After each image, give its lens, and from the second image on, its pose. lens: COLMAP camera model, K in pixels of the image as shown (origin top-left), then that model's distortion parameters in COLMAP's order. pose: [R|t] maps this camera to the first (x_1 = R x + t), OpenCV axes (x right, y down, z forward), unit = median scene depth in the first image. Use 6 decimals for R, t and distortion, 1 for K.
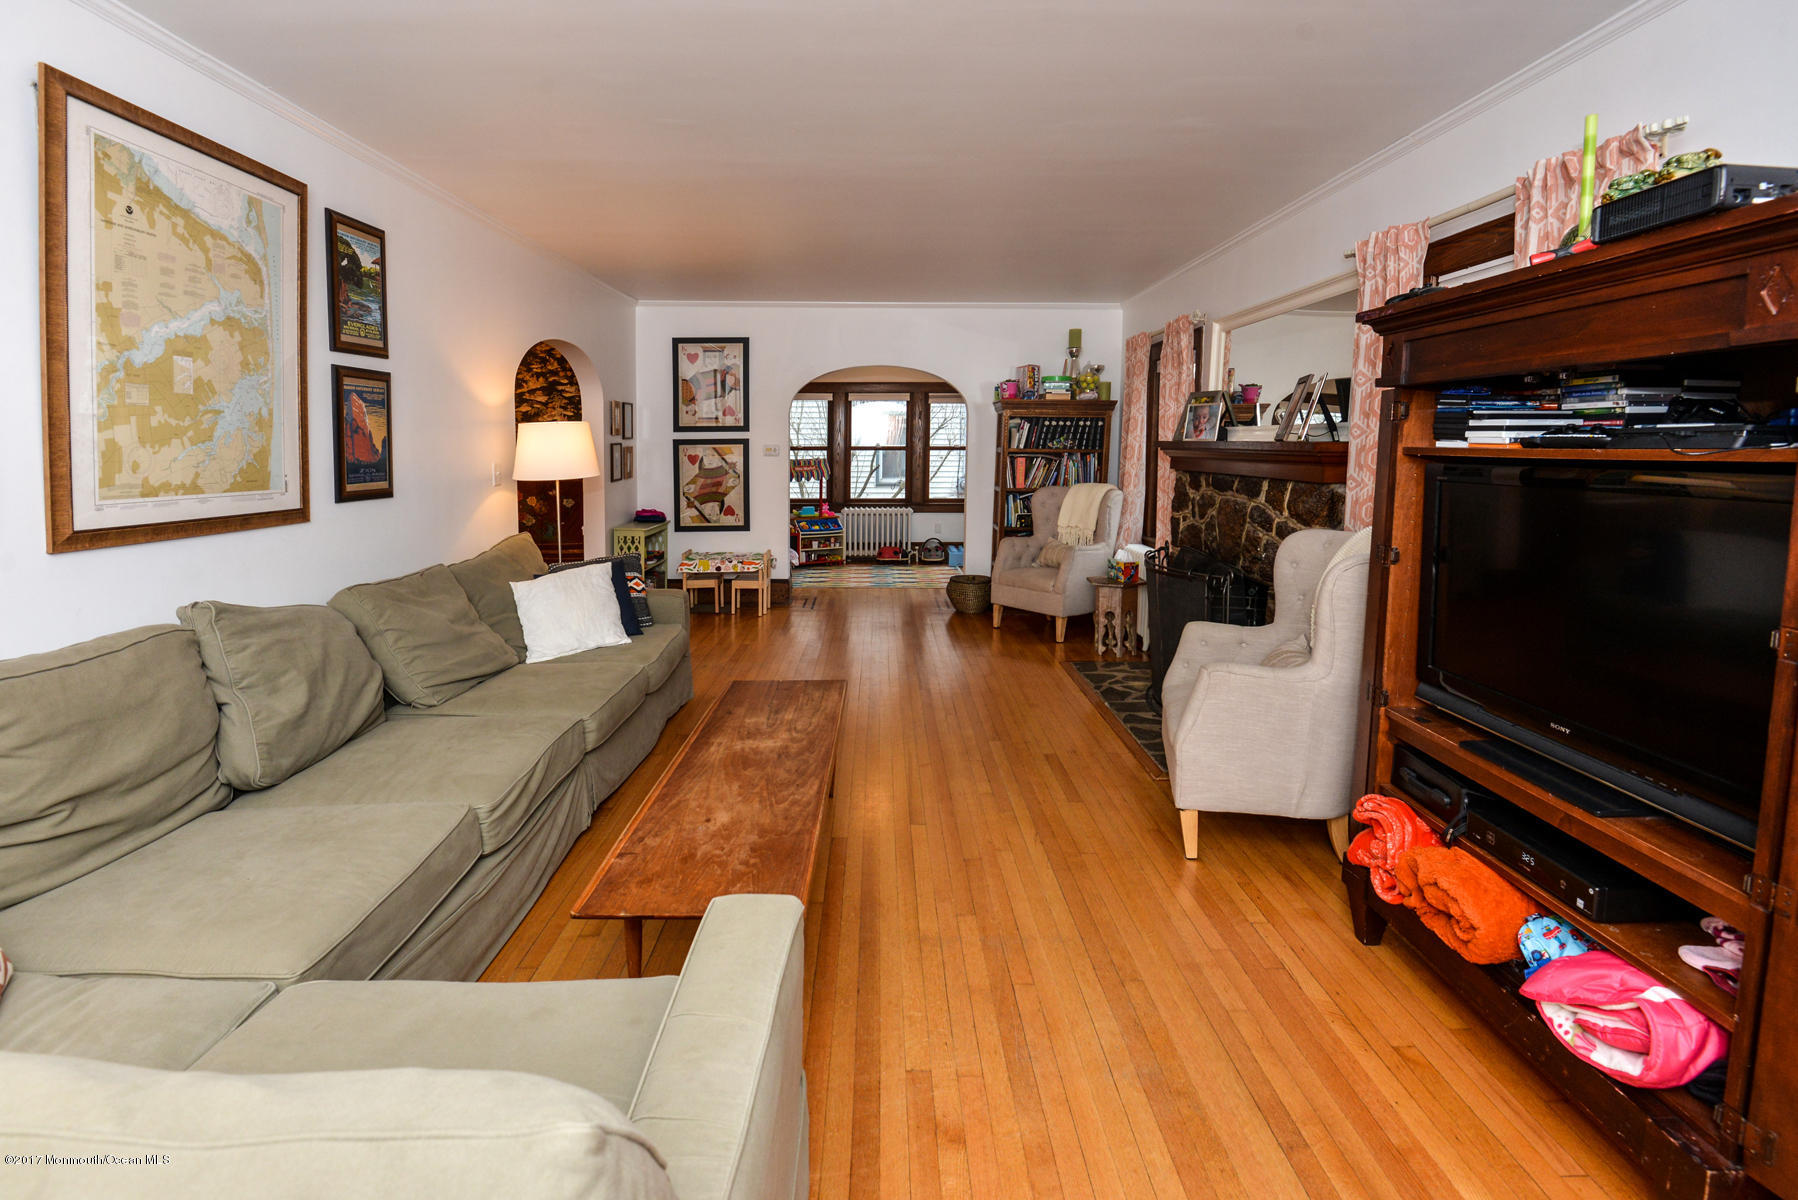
lens RADIAL K [[856.5, 0, 885.3], [0, 856.5, 528.9], [0, 0, 1]] dist [0.000973, 0.000357]
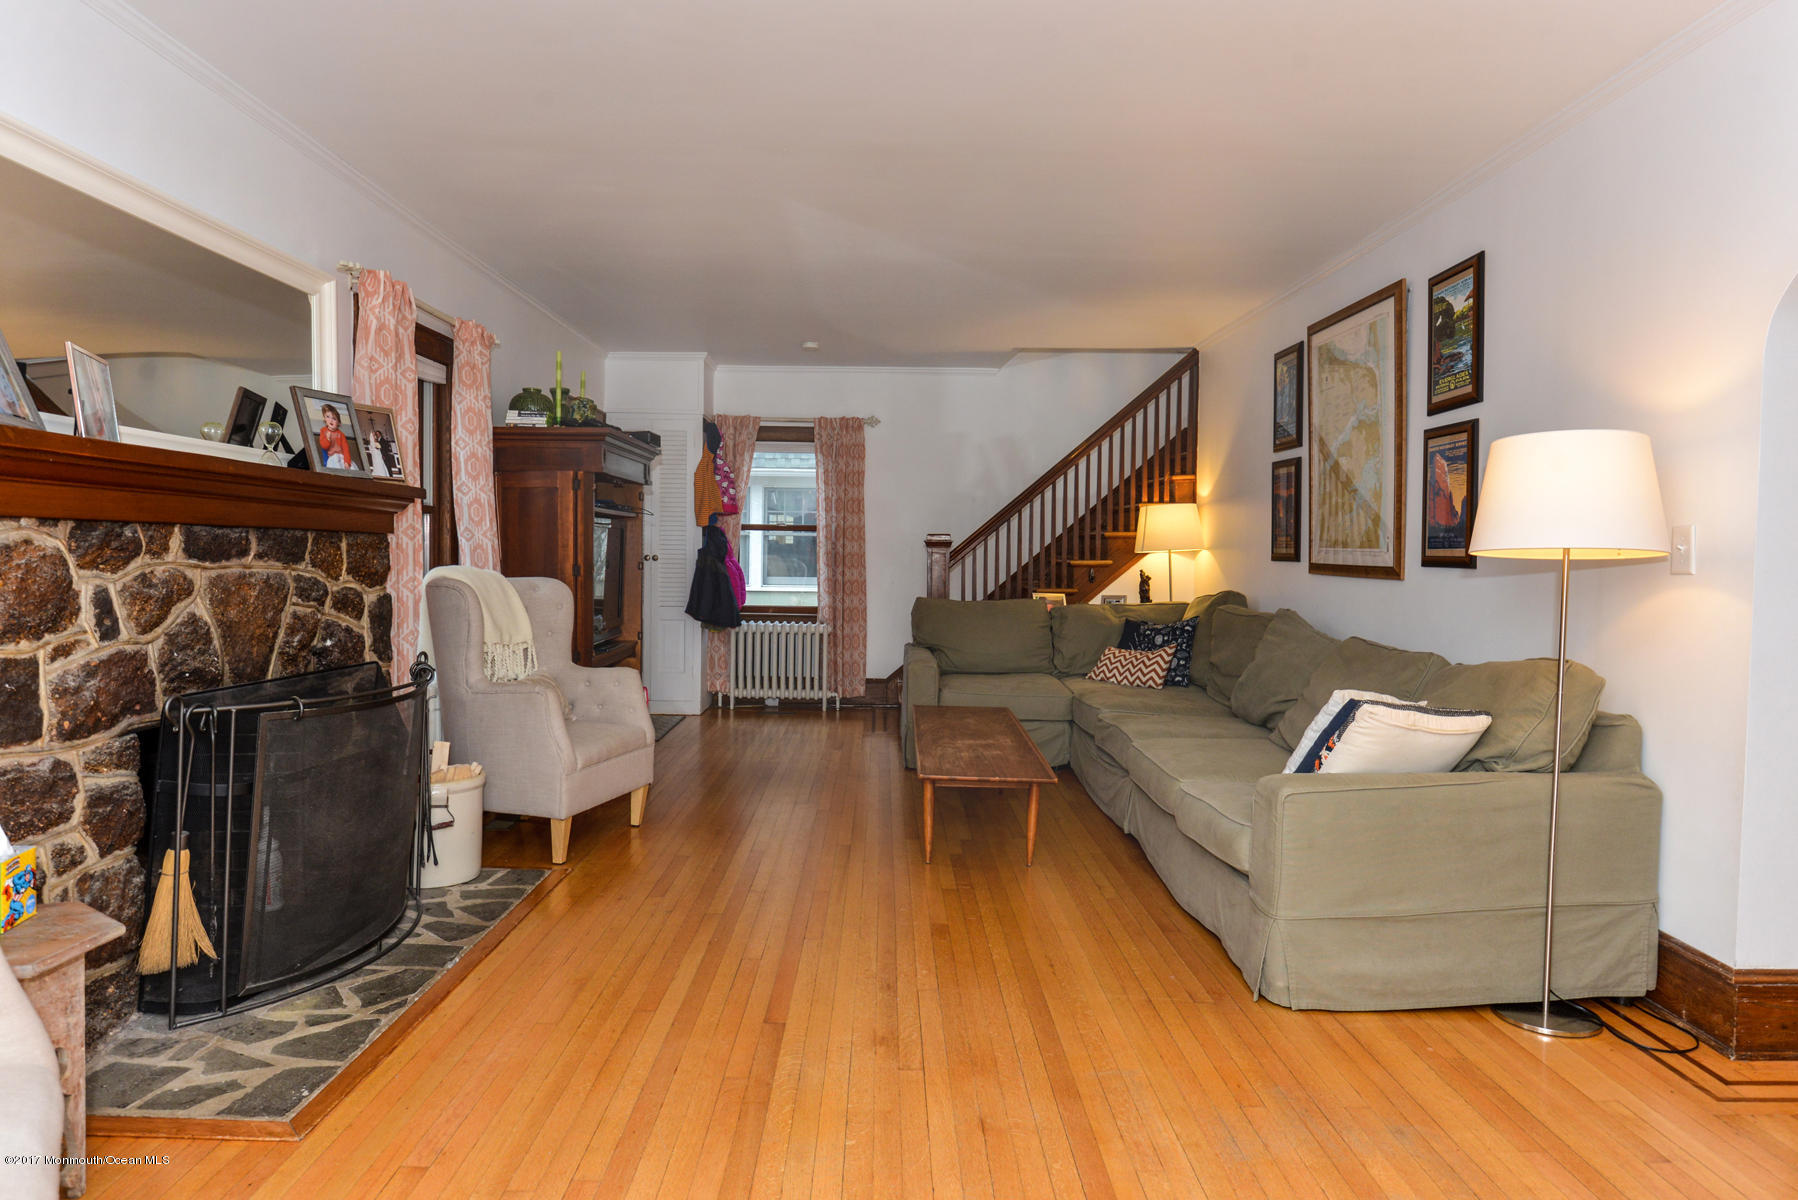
lens RADIAL K [[1157.0, 0, 899.0], [0, 1157.0, 600.0], [0, 0, 1]] dist [-0.000376, -0.000205]
pose [[-0.999707, -0.015199, -0.018818, 0.003129], [-0.017653, 0.990277, 0.137987, -0.161213], [0.016538, 0.138279, -0.990255, 2.245674]]
